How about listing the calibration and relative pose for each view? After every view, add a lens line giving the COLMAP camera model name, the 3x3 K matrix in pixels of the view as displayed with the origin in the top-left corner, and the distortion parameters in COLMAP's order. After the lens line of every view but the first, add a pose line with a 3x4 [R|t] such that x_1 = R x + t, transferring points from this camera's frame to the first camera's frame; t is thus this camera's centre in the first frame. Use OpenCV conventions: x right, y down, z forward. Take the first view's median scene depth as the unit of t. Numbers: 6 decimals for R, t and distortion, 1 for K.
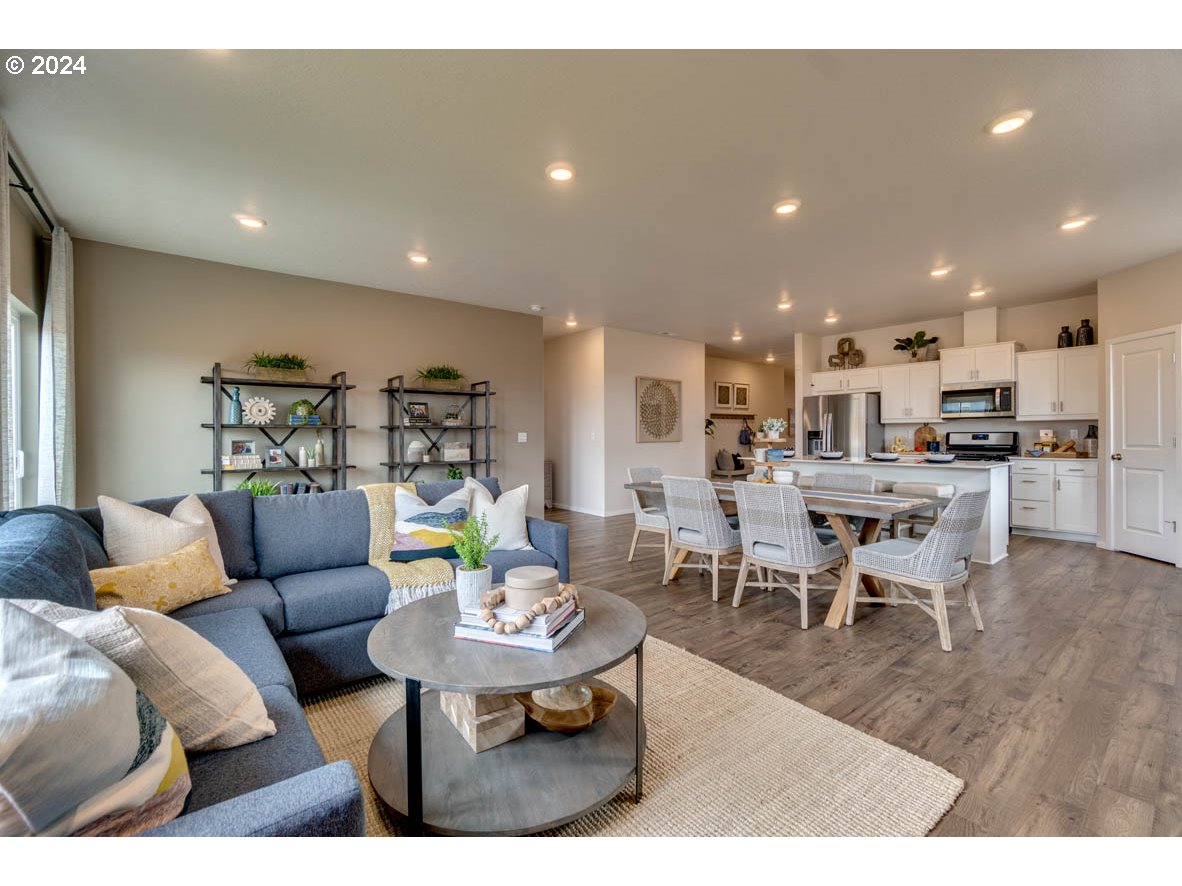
lens RADIAL K [[505.2, 0, 595.6], [0, 505.2, 436.1], [0, 0, 1]] dist [-0.000283, 0.000456]
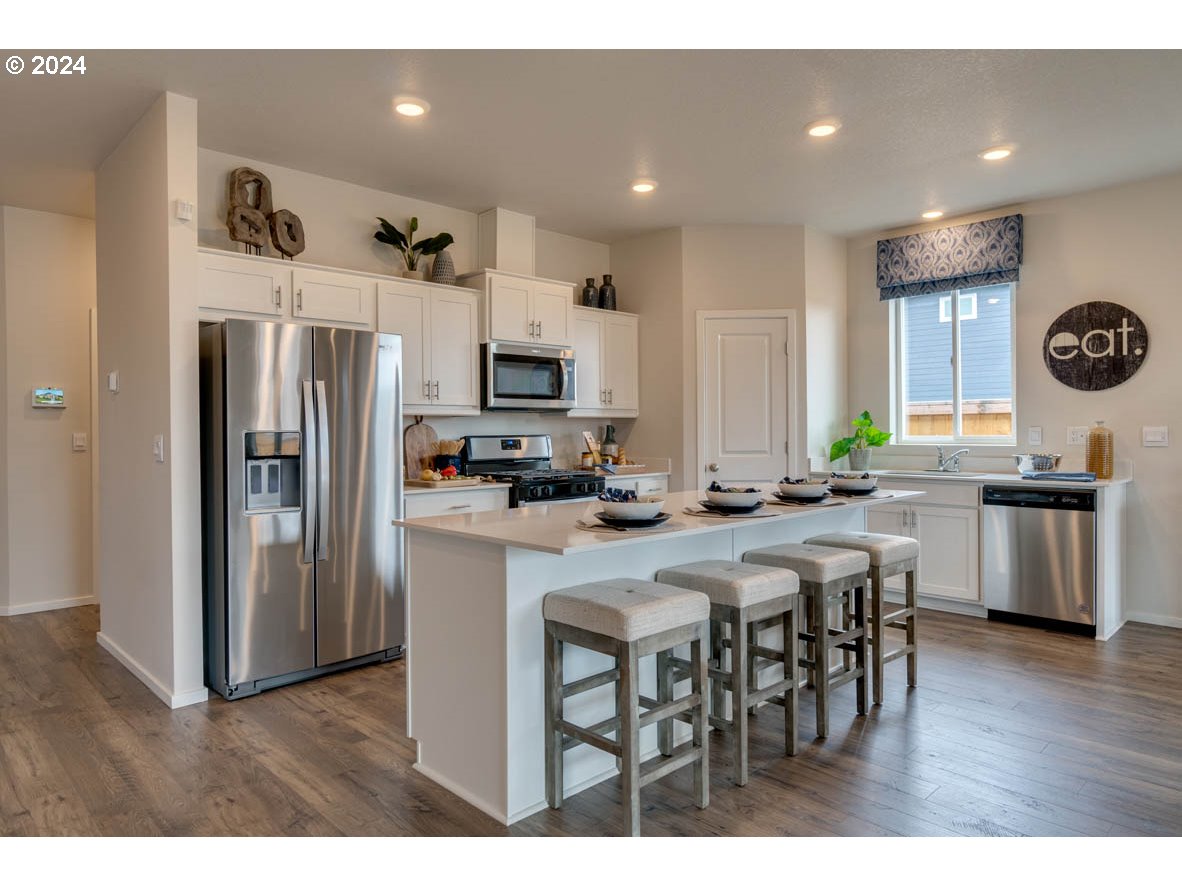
lens RADIAL K [[744.3, 0, 593.6], [0, 744.3, 437.2], [0, 0, 1]] dist [-0.005922, -0.000430]
pose [[-0.087450, -0.003164, 0.996164, -0.051719], [0.009734, 0.999945, 0.004030, -0.008738], [-0.996121, 0.010049, -0.087414, 1.007951]]
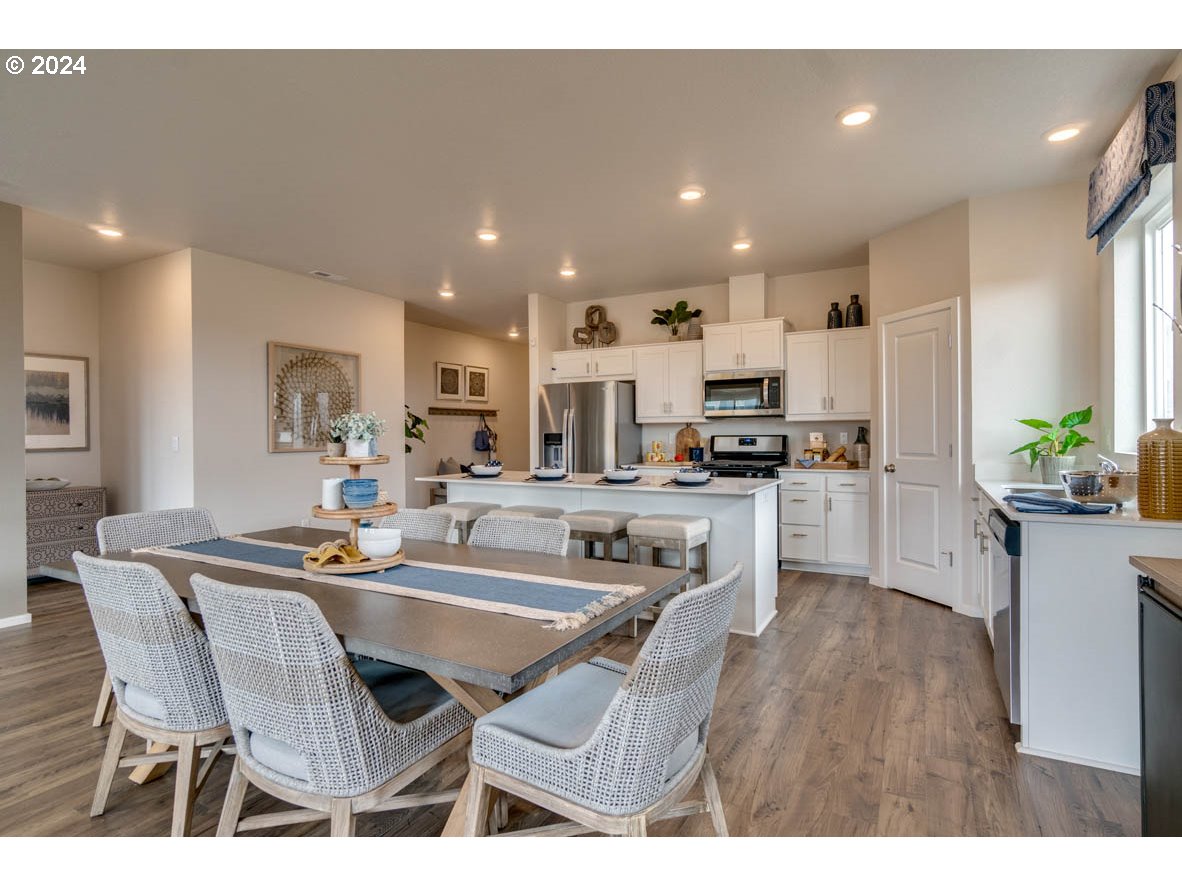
lens RADIAL K [[605.2, 0, 588.6], [0, 605.2, 434.3], [0, 0, 1]] dist [0.002468, 0.000378]
pose [[0.928430, -0.001354, 0.371506, 0.201957], [0.002461, 0.999994, -0.002507, -0.008159], [-0.371500, 0.003242, 0.928427, 0.243419]]
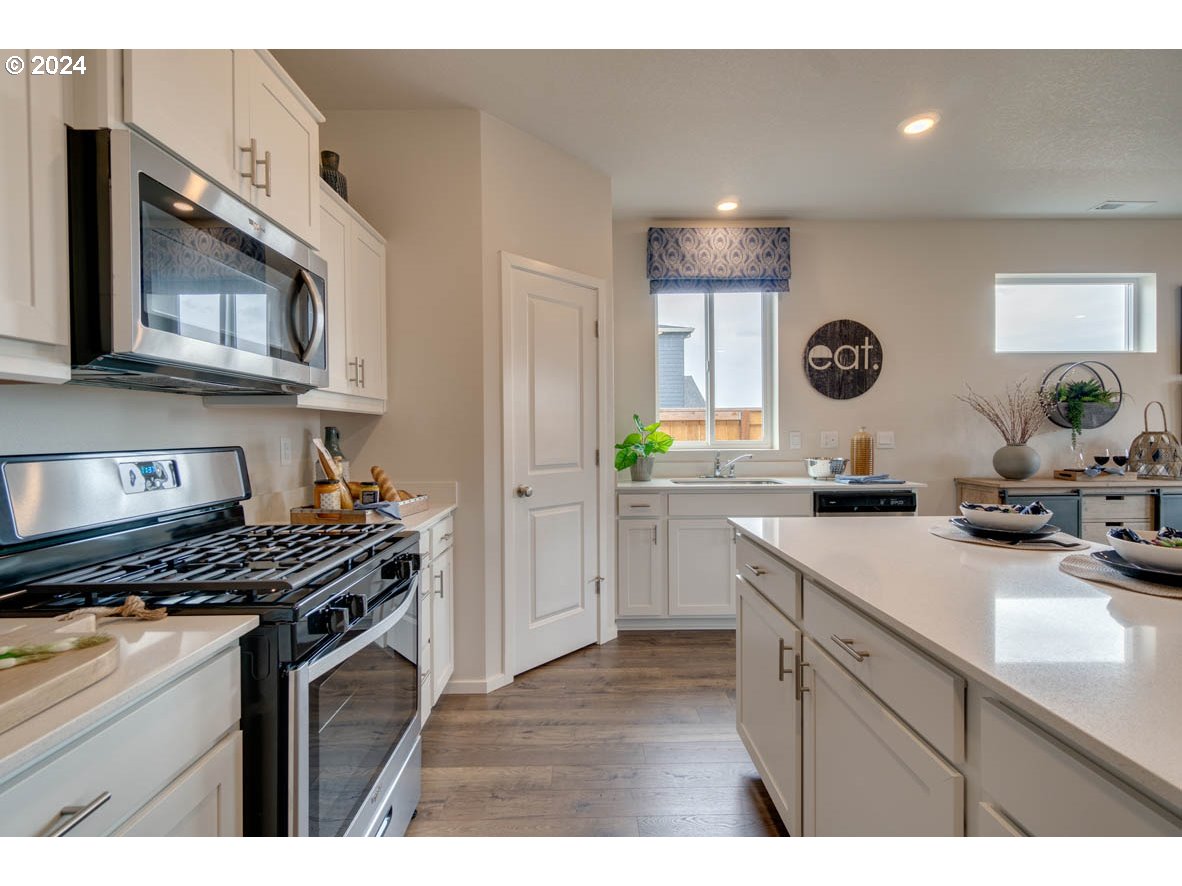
lens RADIAL K [[523.4, 0, 587.6], [0, 523.4, 440.3], [0, 0, 1]] dist [-0.003092, 0.000110]
pose [[-0.780261, 0.004939, 0.625435, 0.513949], [0.014277, 0.999849, 0.009915, -0.011597], [-0.625291, 0.016666, -0.780214, 1.081620]]
